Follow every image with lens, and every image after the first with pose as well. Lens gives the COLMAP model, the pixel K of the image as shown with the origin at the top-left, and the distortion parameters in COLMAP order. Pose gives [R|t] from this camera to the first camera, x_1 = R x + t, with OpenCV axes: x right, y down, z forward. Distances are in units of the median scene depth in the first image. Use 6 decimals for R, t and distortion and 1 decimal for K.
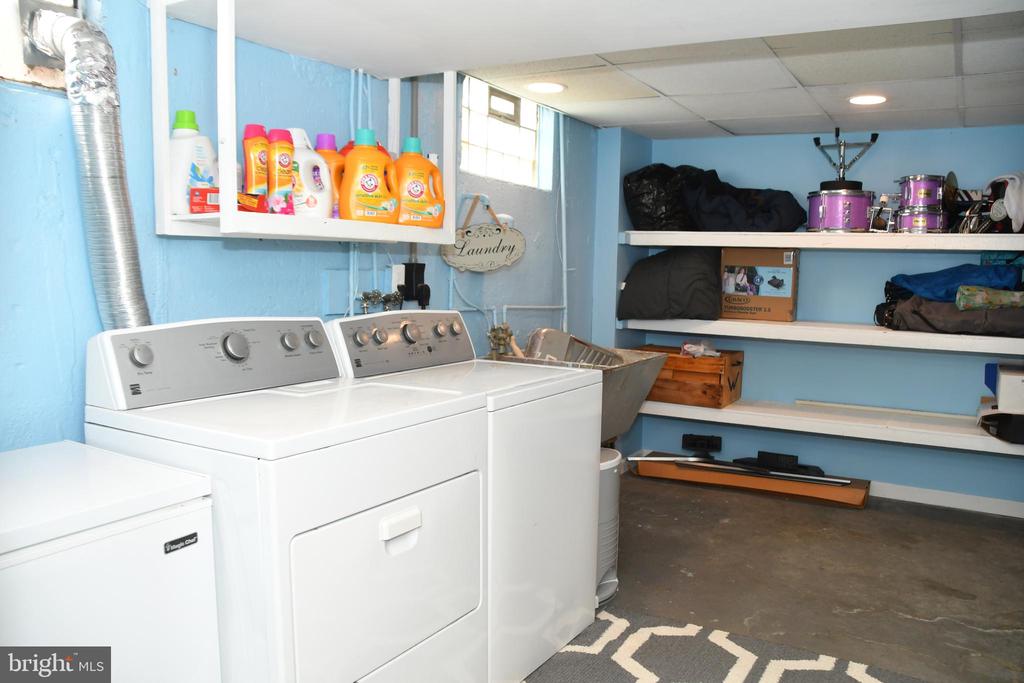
lens RADIAL K [[802.3, 0, 524.5], [0, 802.3, 352.3], [0, 0, 1]] dist [-0.137510, 0.094137]
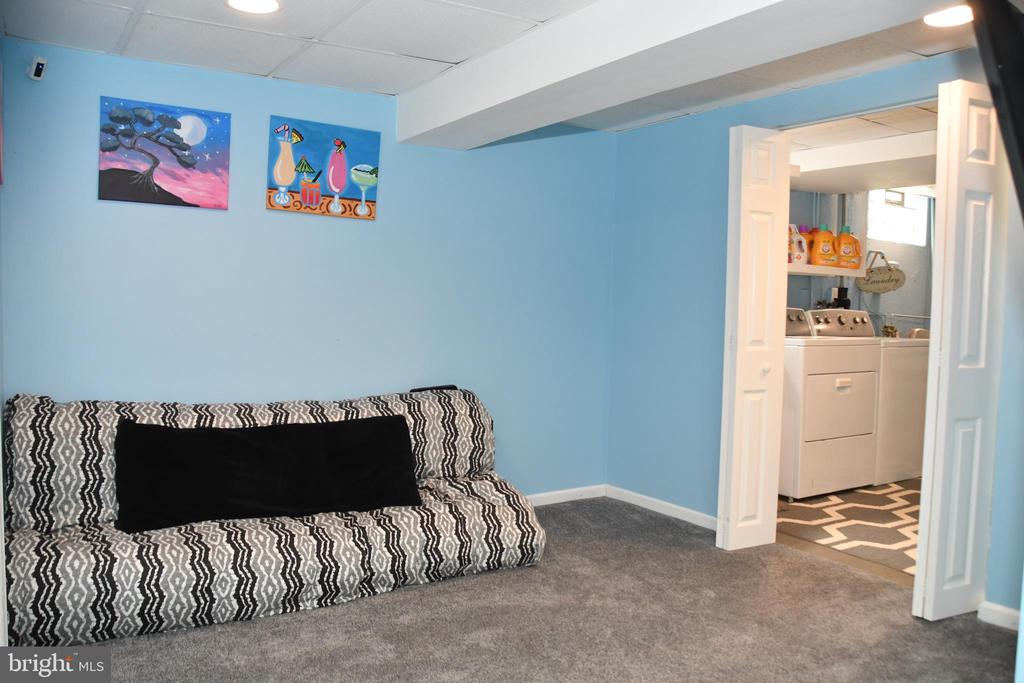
lens RADIAL K [[802.3, 0, 524.5], [0, 802.3, 352.3], [0, 0, 1]] dist [-0.137510, 0.094137]
pose [[0.889458, 0.030146, -0.456021, 0.051762], [-0.054040, 0.997759, -0.039445, 0.172092], [0.453811, 0.059728, 0.889094, -1.093416]]
